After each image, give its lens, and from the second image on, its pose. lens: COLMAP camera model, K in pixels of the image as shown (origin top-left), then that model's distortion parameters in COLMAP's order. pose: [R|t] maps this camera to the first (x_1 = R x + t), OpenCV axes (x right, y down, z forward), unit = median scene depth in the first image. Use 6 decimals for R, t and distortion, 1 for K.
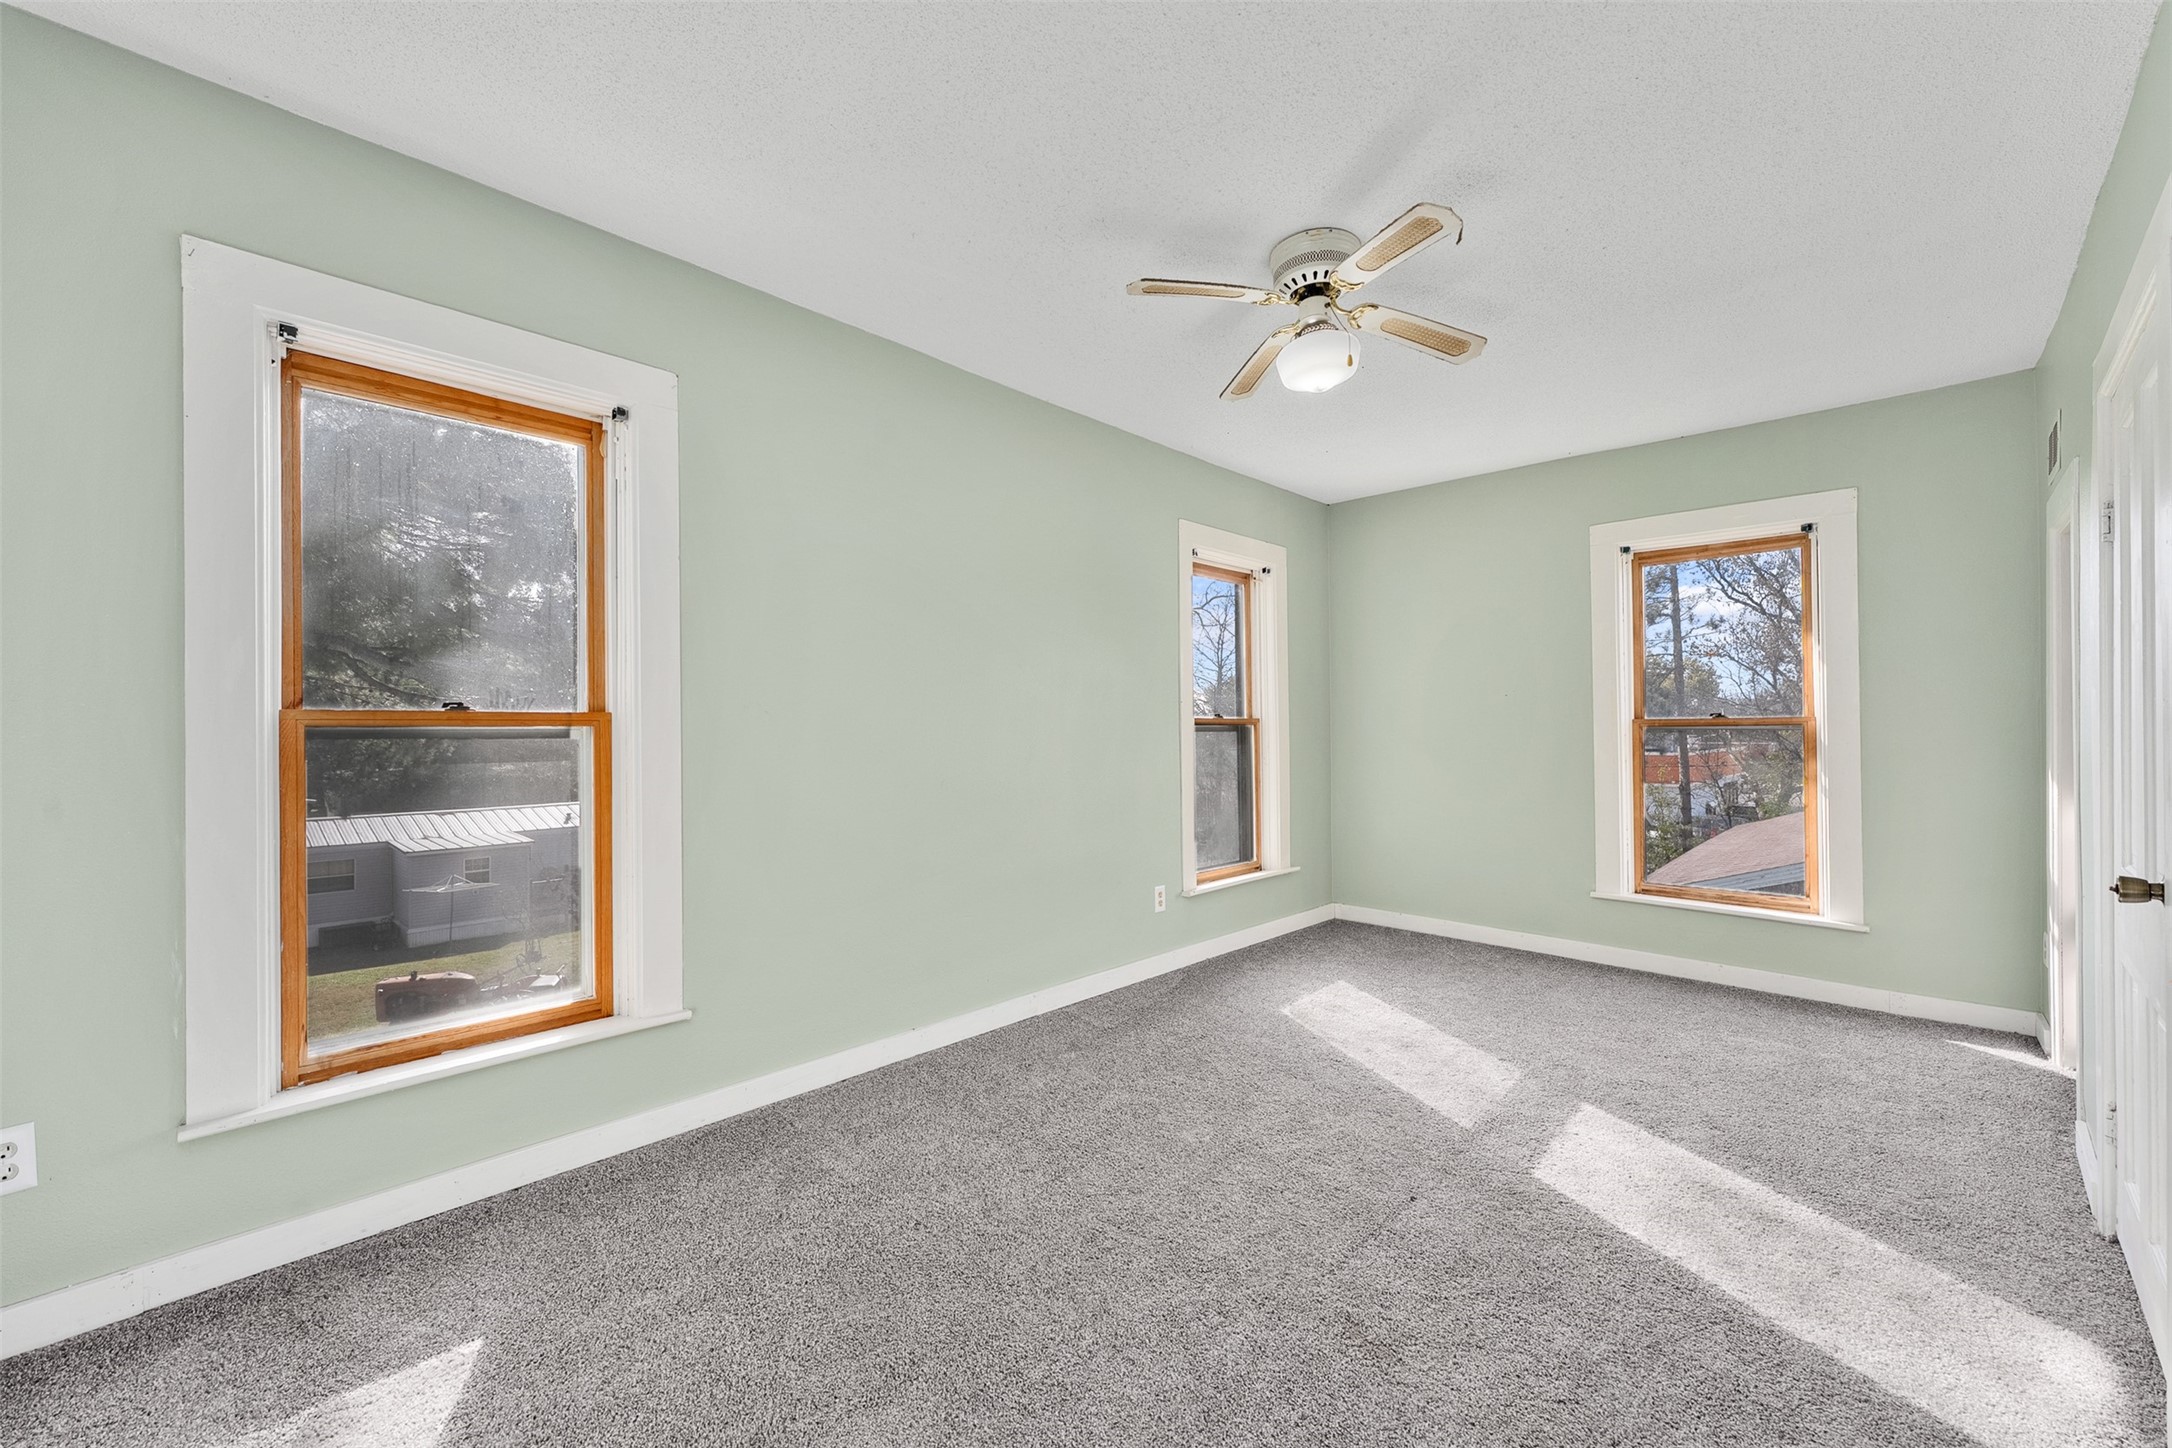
lens RADIAL K [[869.9, 0, 1078.3], [0, 869.9, 727.7], [0, 0, 1]] dist [0.000849, 0.000037]
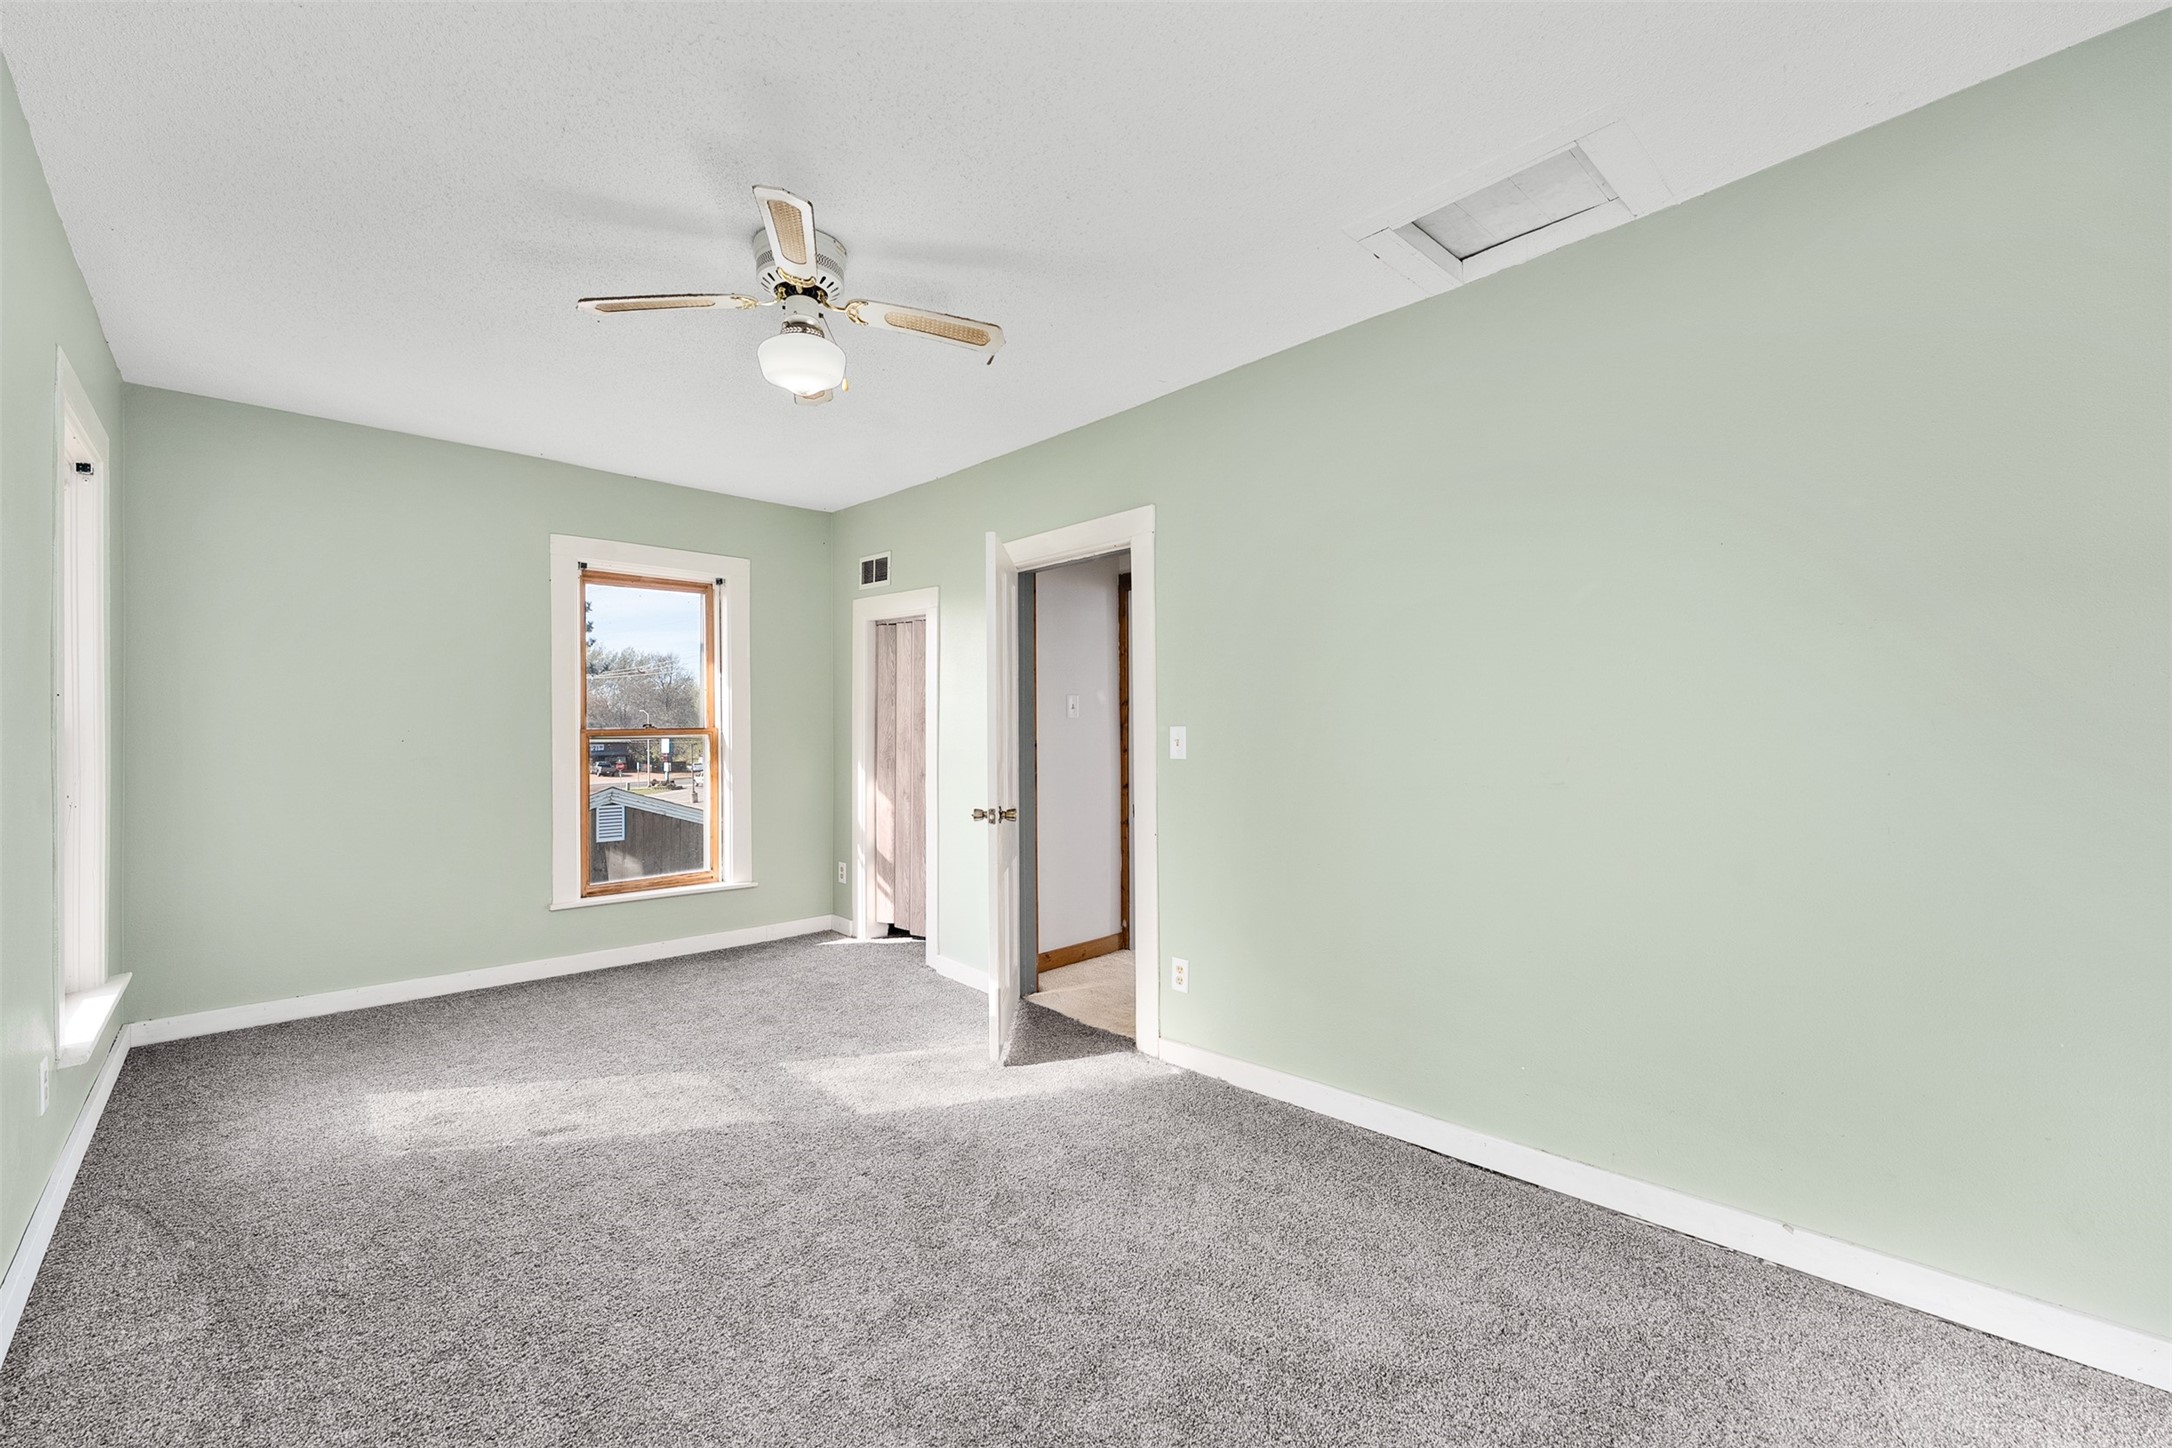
lens RADIAL K [[869.9, 0, 1078.3], [0, 869.9, 727.7], [0, 0, 1]] dist [0.000849, 0.000037]
pose [[0.048382, 0.003556, 0.998823, -0.437120], [0.002445, 0.999990, -0.003679, -0.010069], [-0.998826, 0.002620, 0.048373, 0.423478]]
